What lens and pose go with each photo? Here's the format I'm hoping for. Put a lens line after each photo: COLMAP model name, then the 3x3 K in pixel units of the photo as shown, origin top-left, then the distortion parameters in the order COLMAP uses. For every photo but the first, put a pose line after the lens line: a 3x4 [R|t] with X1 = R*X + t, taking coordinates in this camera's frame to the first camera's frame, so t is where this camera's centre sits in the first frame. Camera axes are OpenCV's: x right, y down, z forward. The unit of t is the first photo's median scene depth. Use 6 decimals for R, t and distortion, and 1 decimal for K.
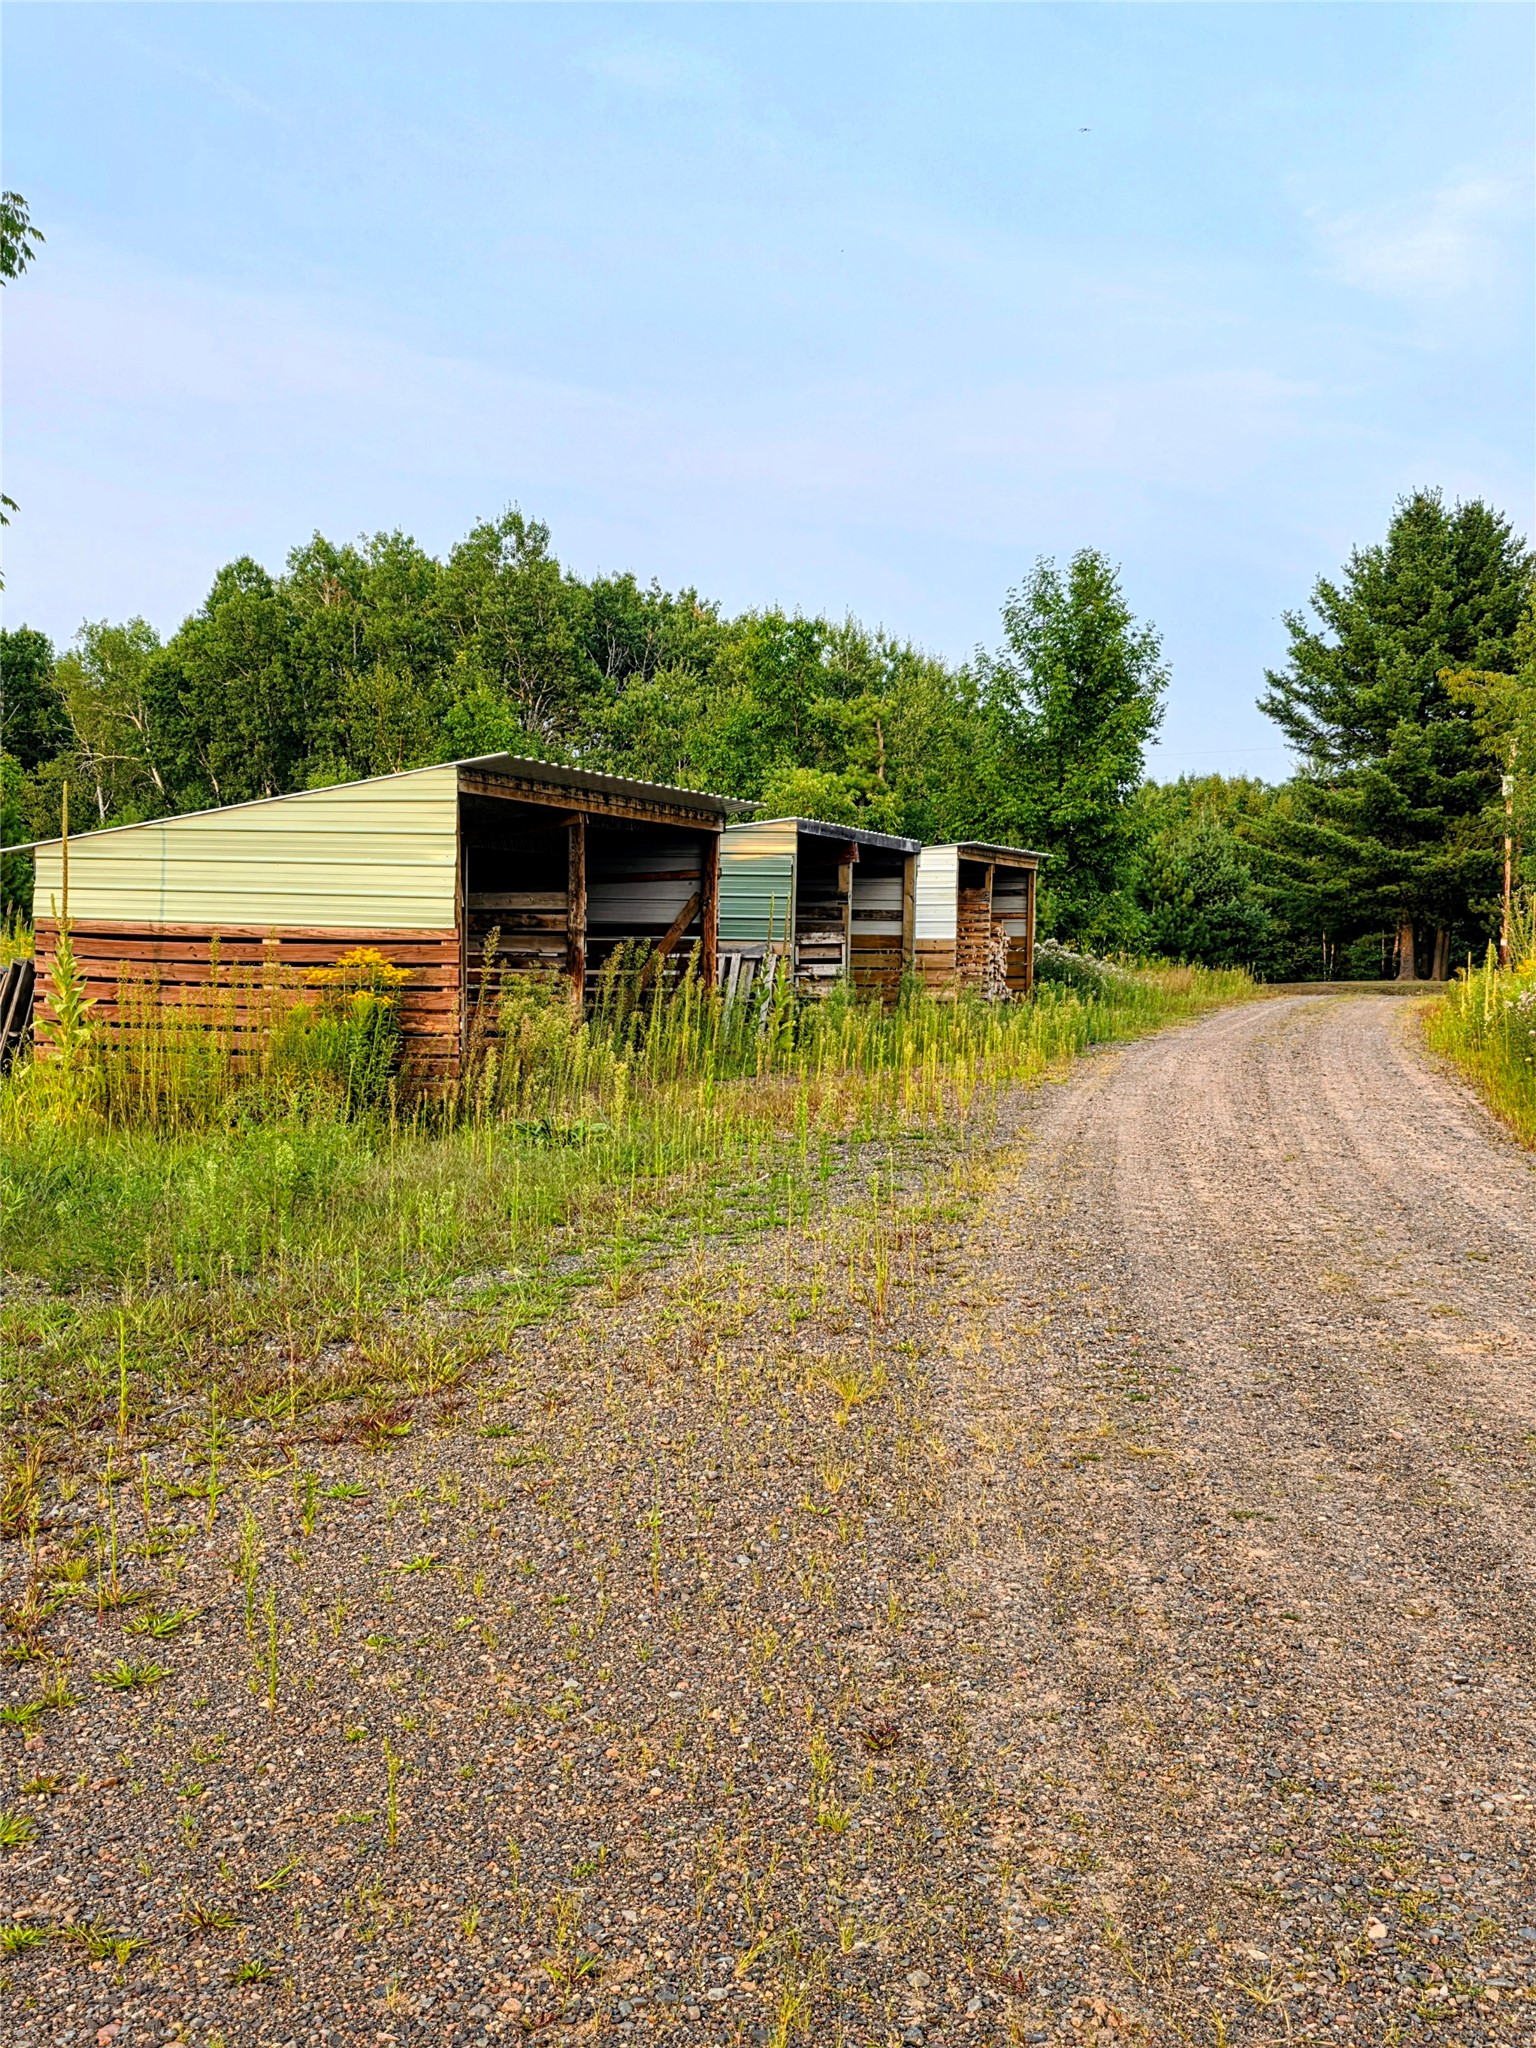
lens RADIAL K [[2273.7, 0, 768.0], [0, 2273.7, 1024.0], [0, 0, 1]] dist [0.385852, 0.001972]
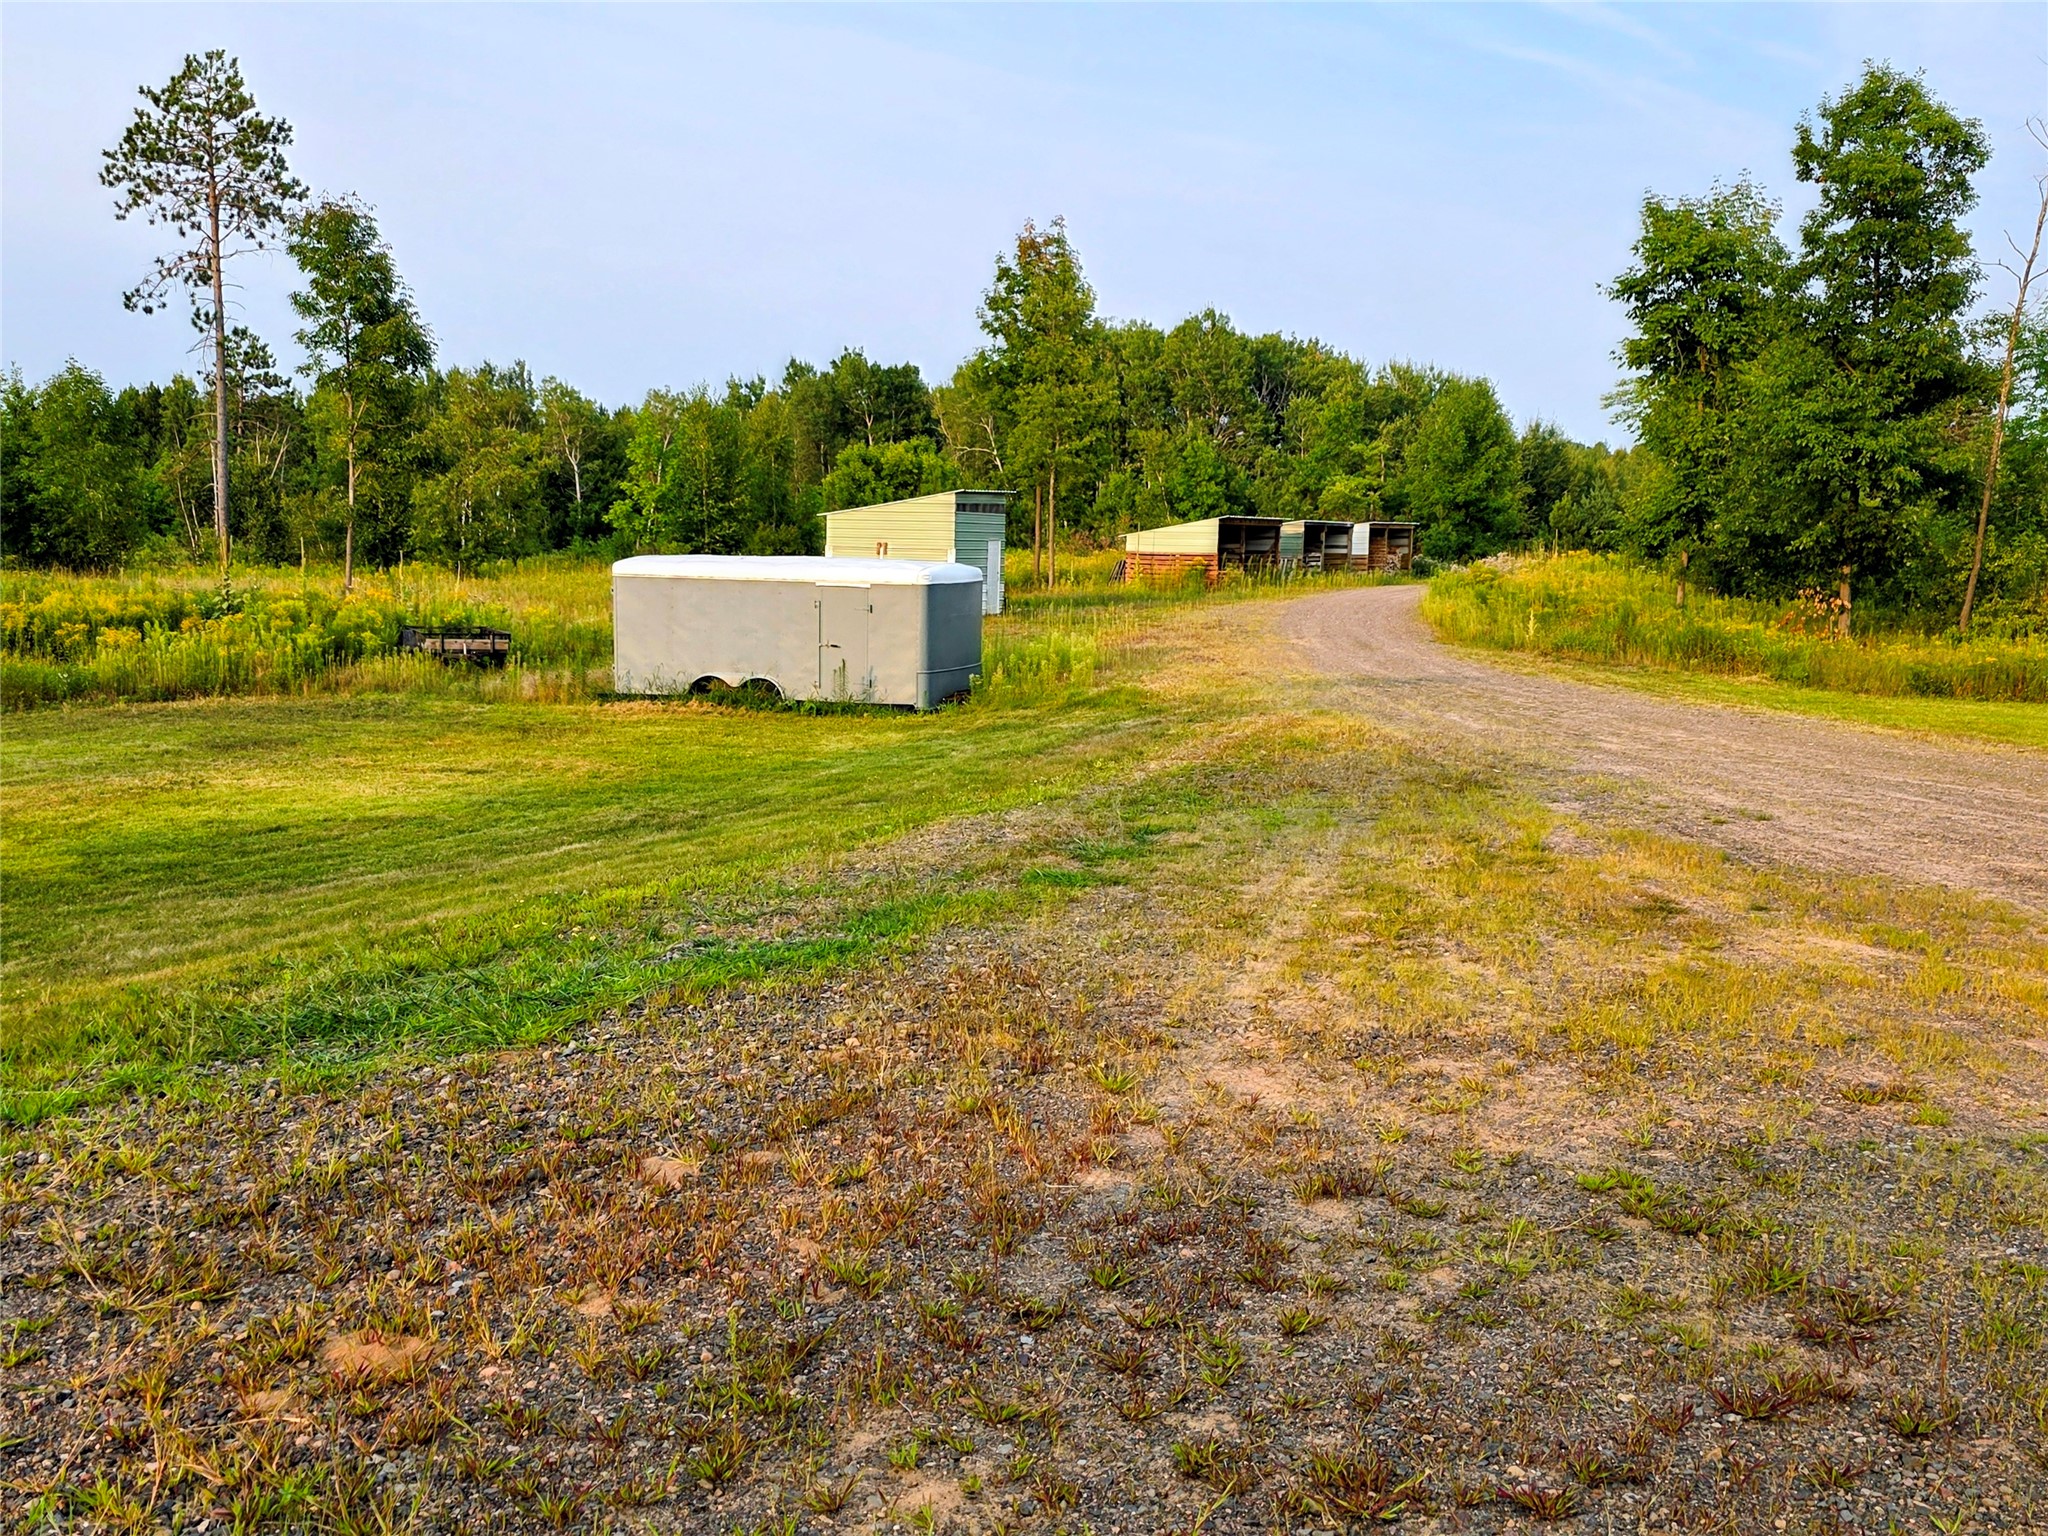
lens RADIAL K [[1993.6, 0, 1024.0], [0, 1993.6, 768.0], [0, 0, 1]] dist [0.004933, -0.001007]
pose [[0.981762, 0.017846, -0.189274, 0.117963], [-0.004715, 0.997564, 0.069597, 0.053162], [0.190055, -0.067436, 0.979455, -1.422693]]
